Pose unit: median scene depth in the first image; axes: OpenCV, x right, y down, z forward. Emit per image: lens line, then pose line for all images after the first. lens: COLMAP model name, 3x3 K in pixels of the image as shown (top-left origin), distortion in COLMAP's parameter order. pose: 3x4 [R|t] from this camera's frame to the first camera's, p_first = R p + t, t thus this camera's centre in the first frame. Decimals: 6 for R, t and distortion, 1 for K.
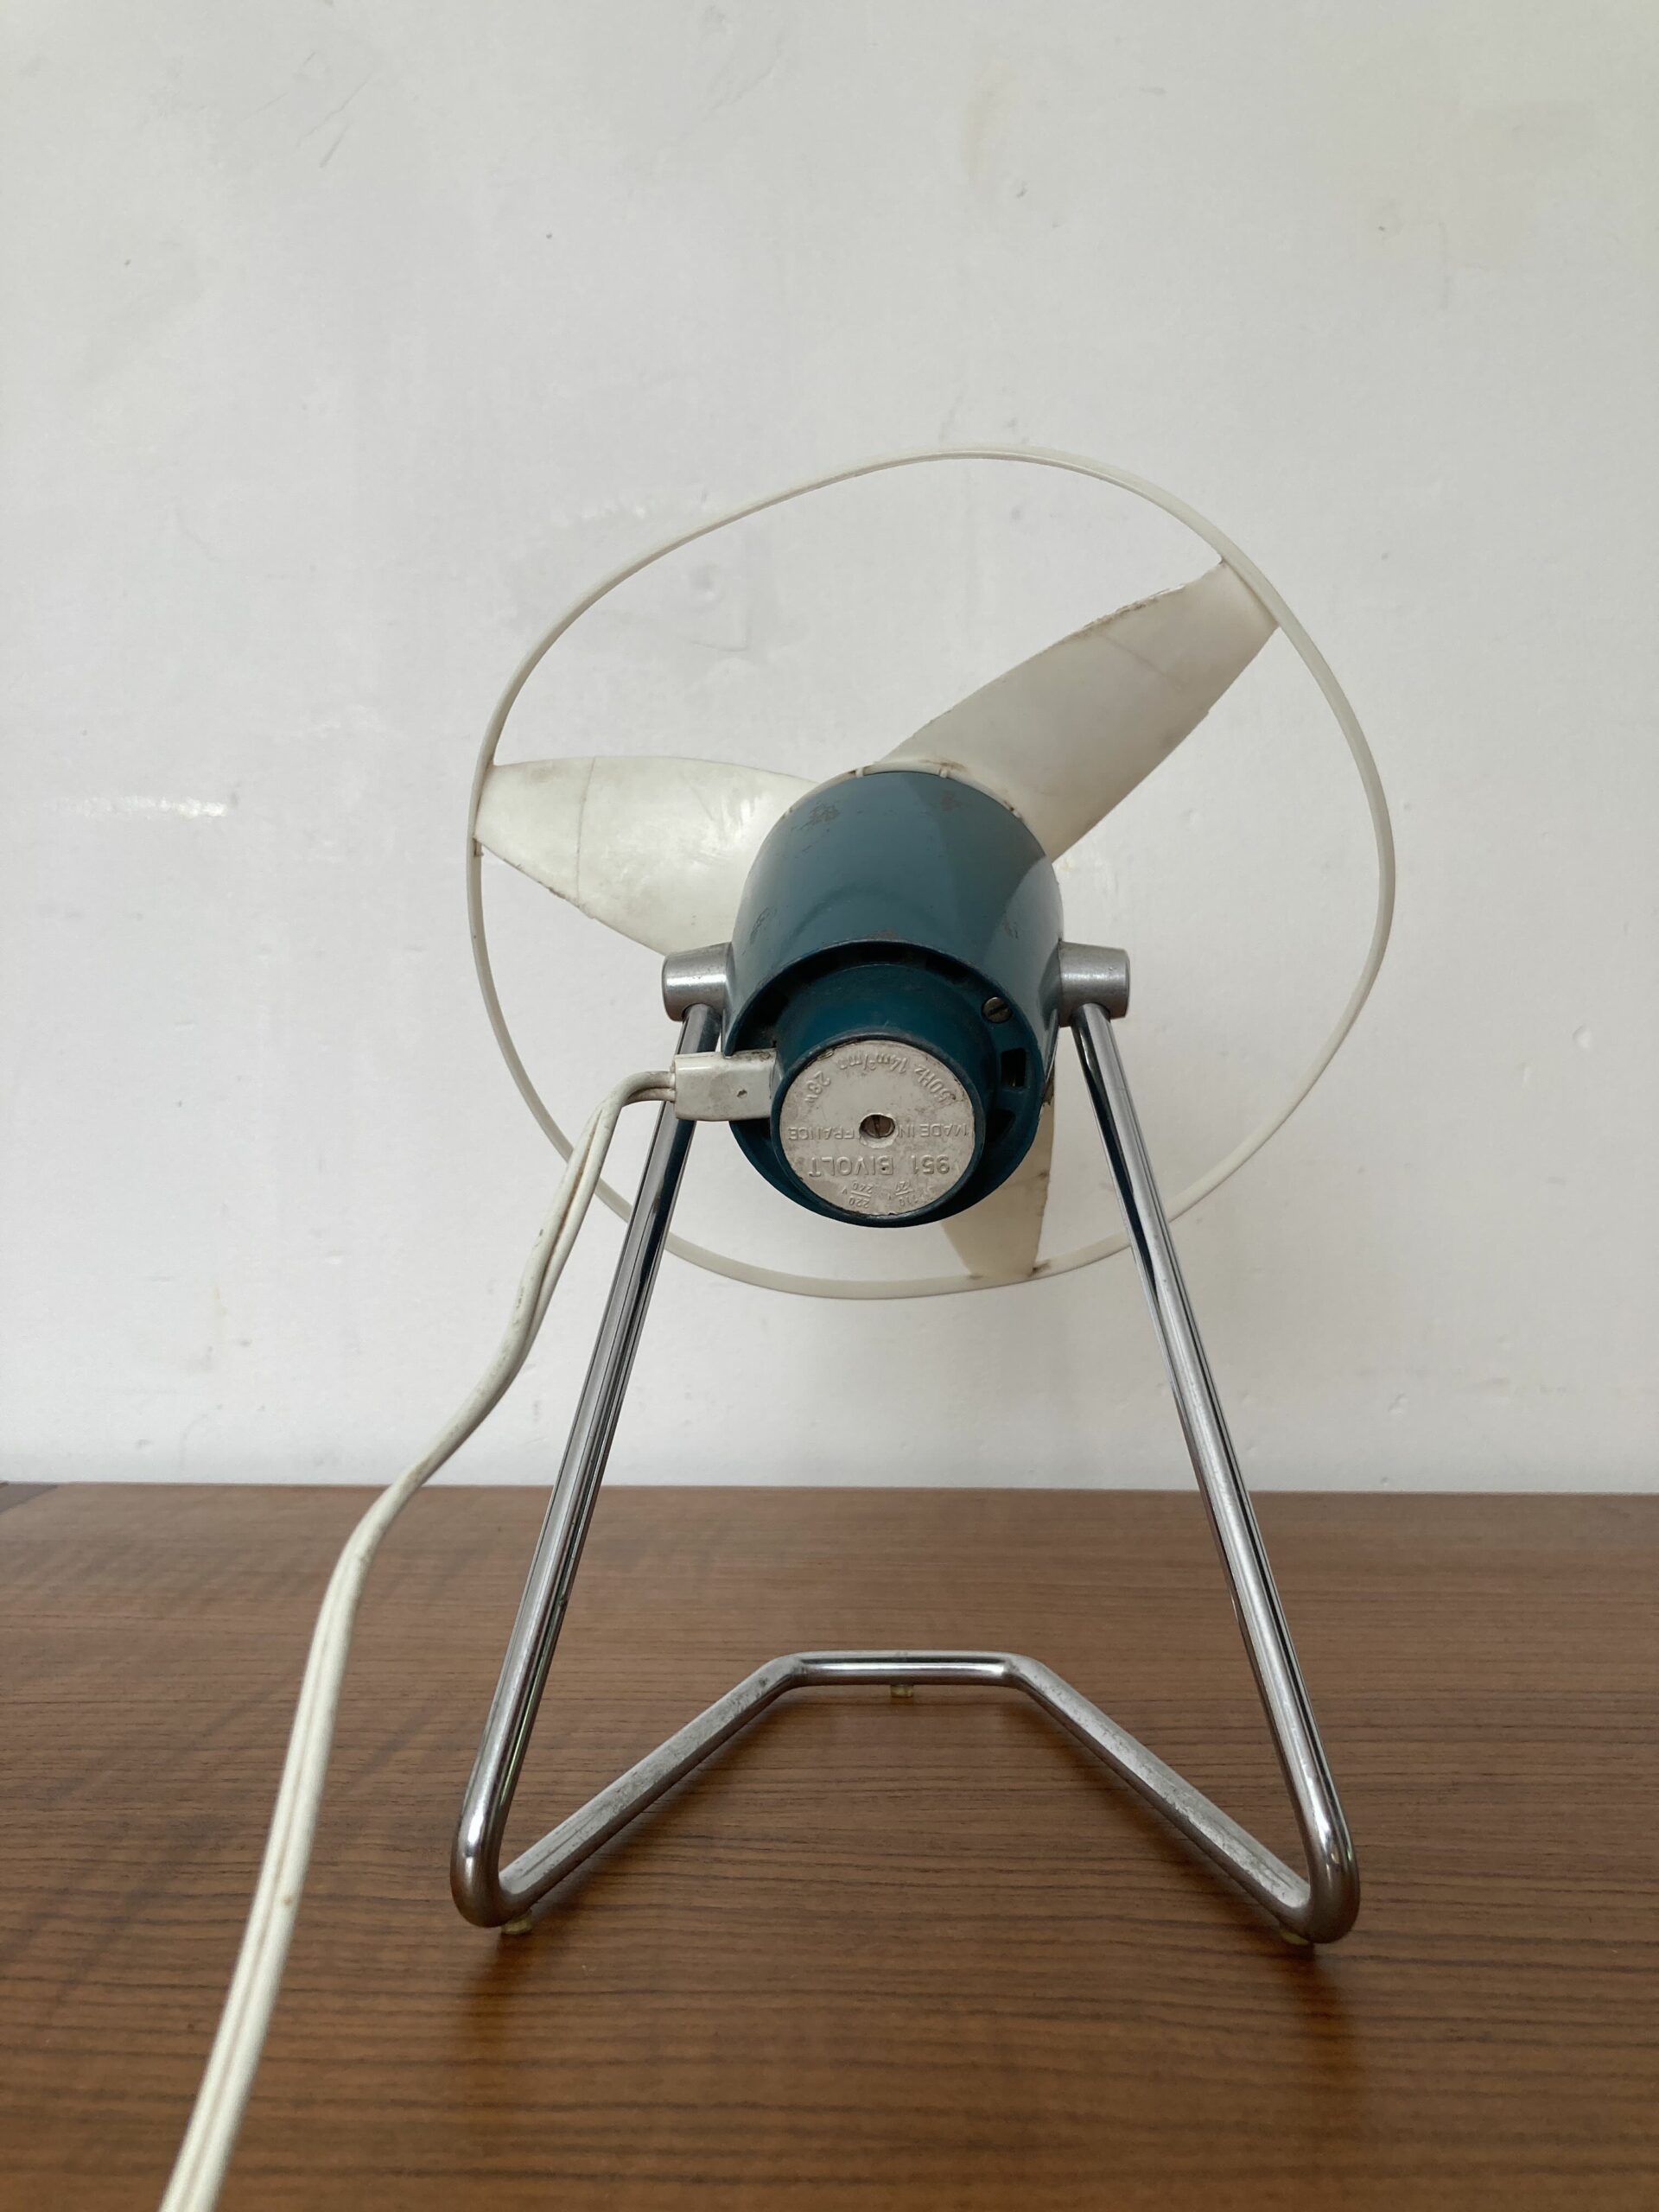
lens RADIAL K [[1871.3, 0, 846.9], [0, 1871.3, 1121.7], [0, 0, 1]] dist [0.002641, 0.003514]
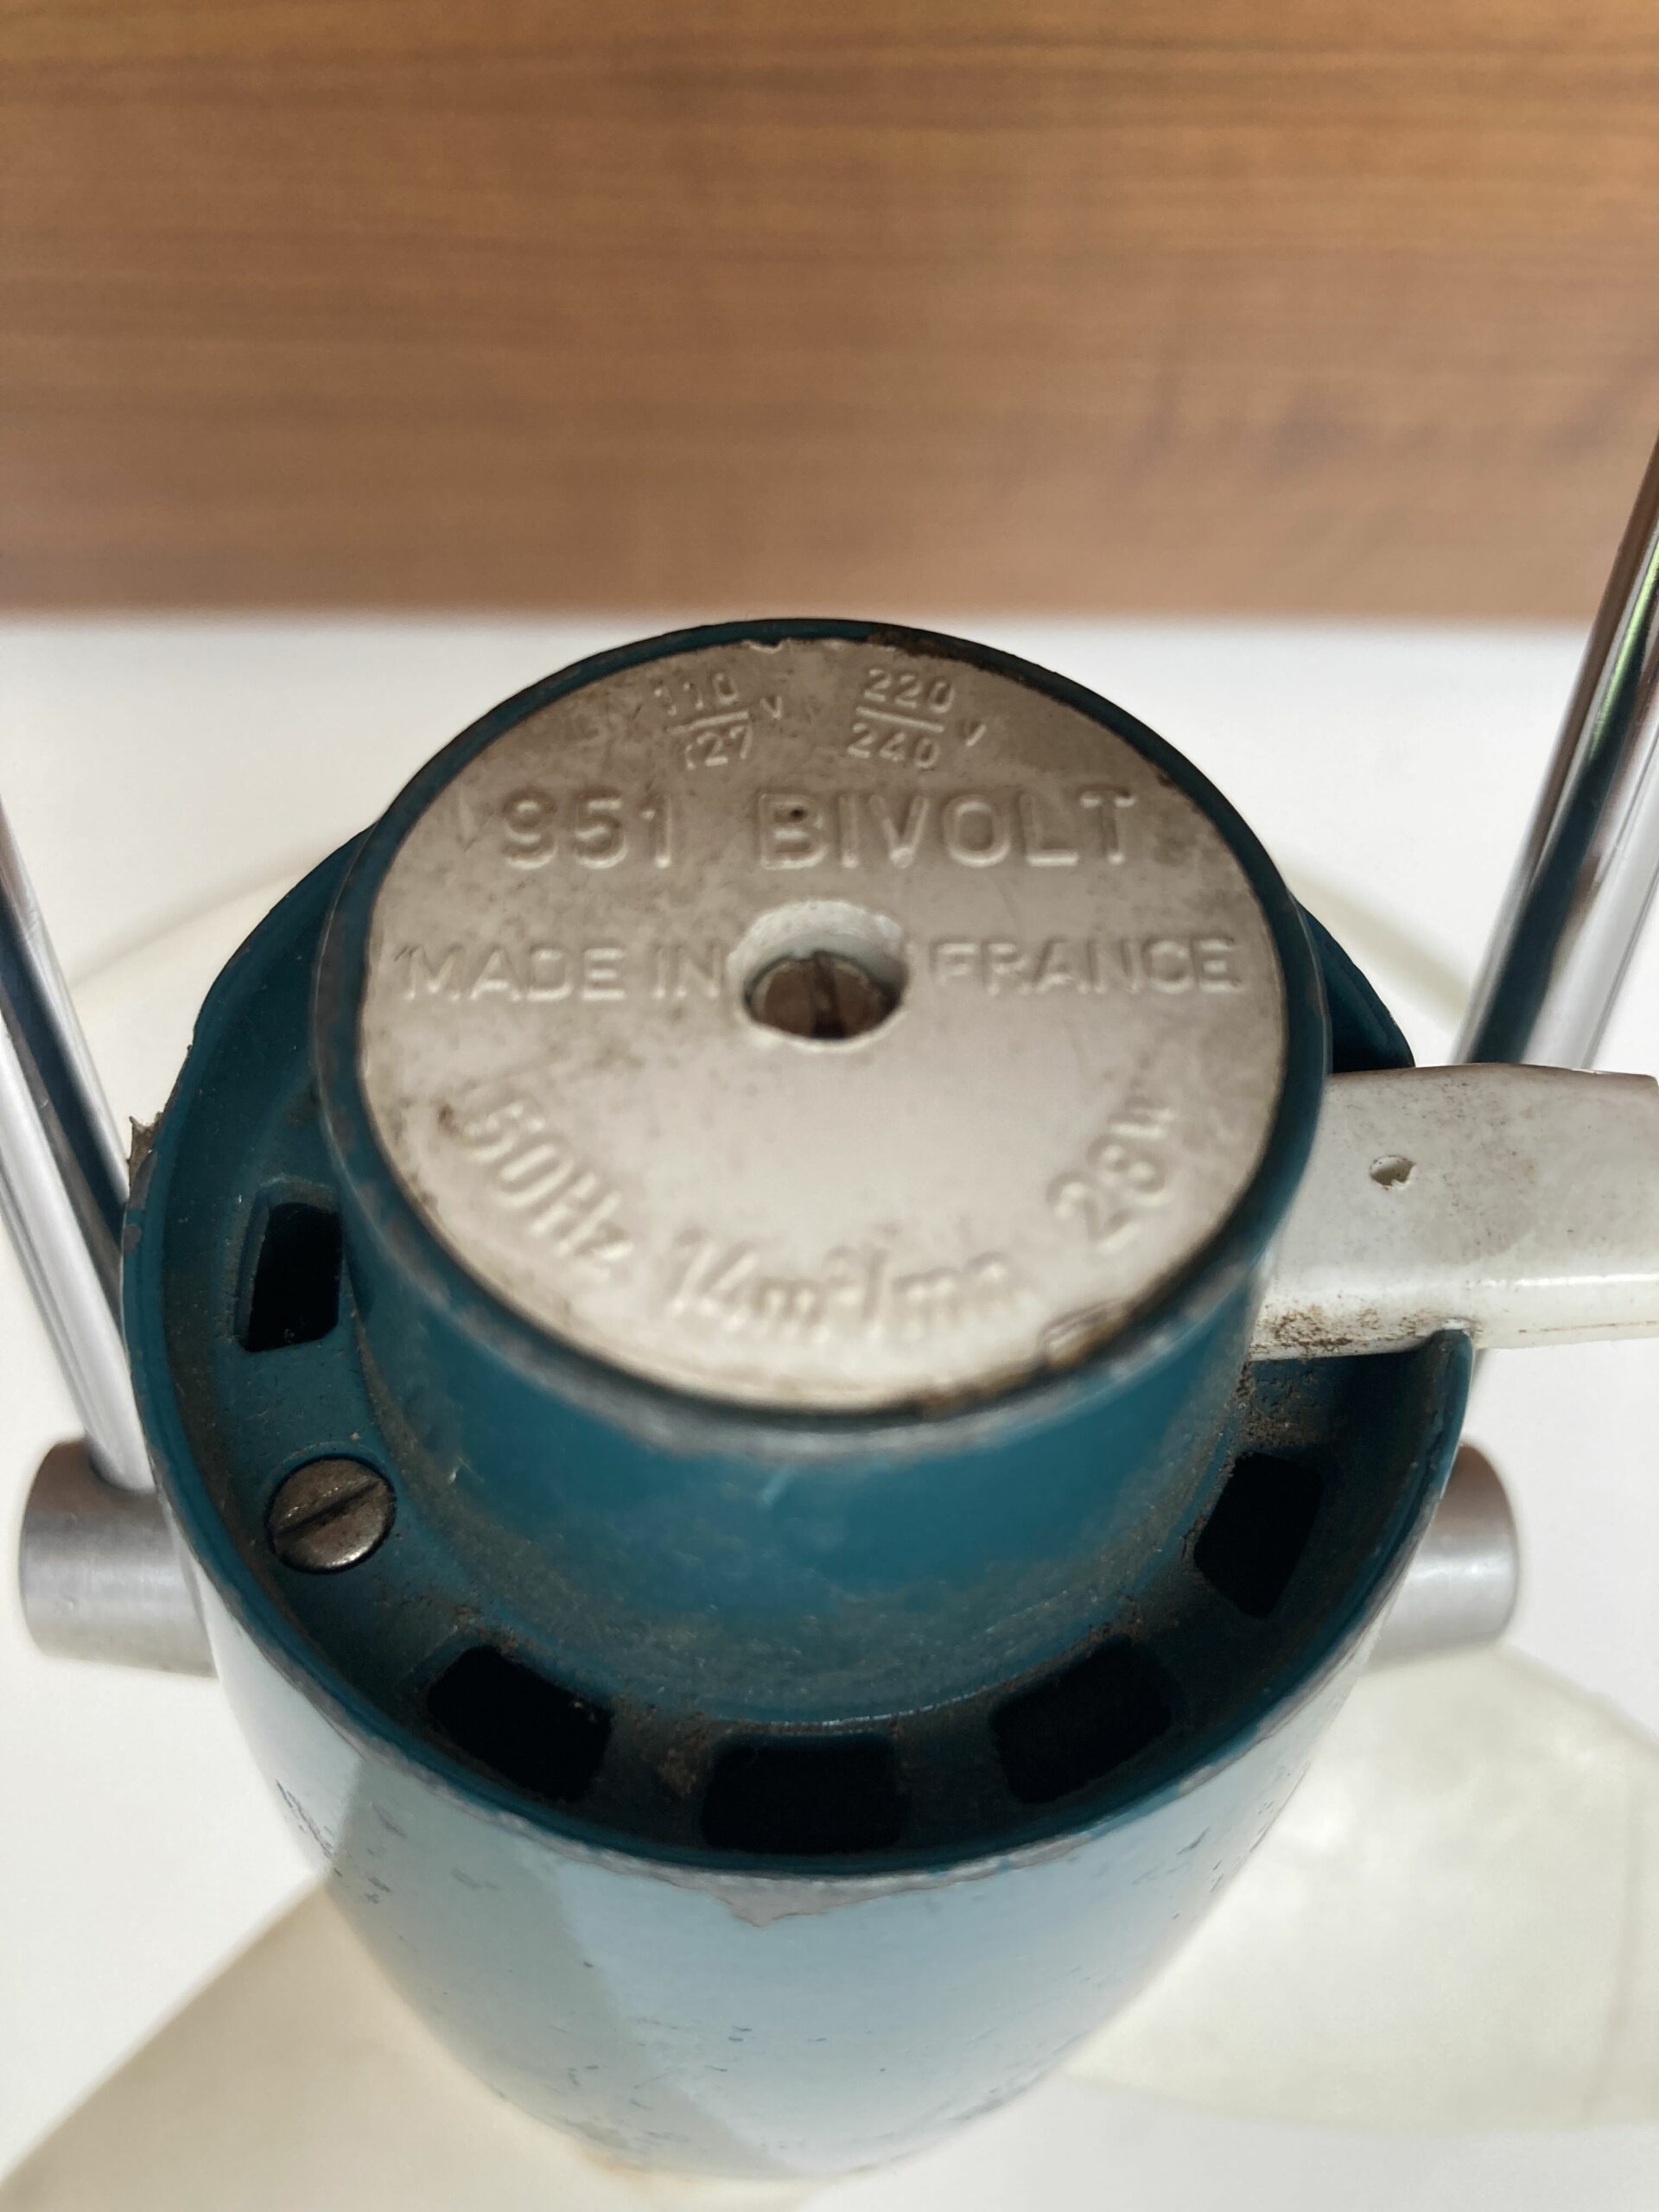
lens RADIAL K [[1804.9, 0, 824.1], [0, 1804.9, 1107.4], [0, 0, 1]] dist [0.003926, 0.000320]
pose [[-0.999469, -0.003357, 0.032407, 0.009420], [0.006121, -0.996313, 0.085569, -0.028103], [0.032000, 0.085722, 0.995805, 0.792494]]
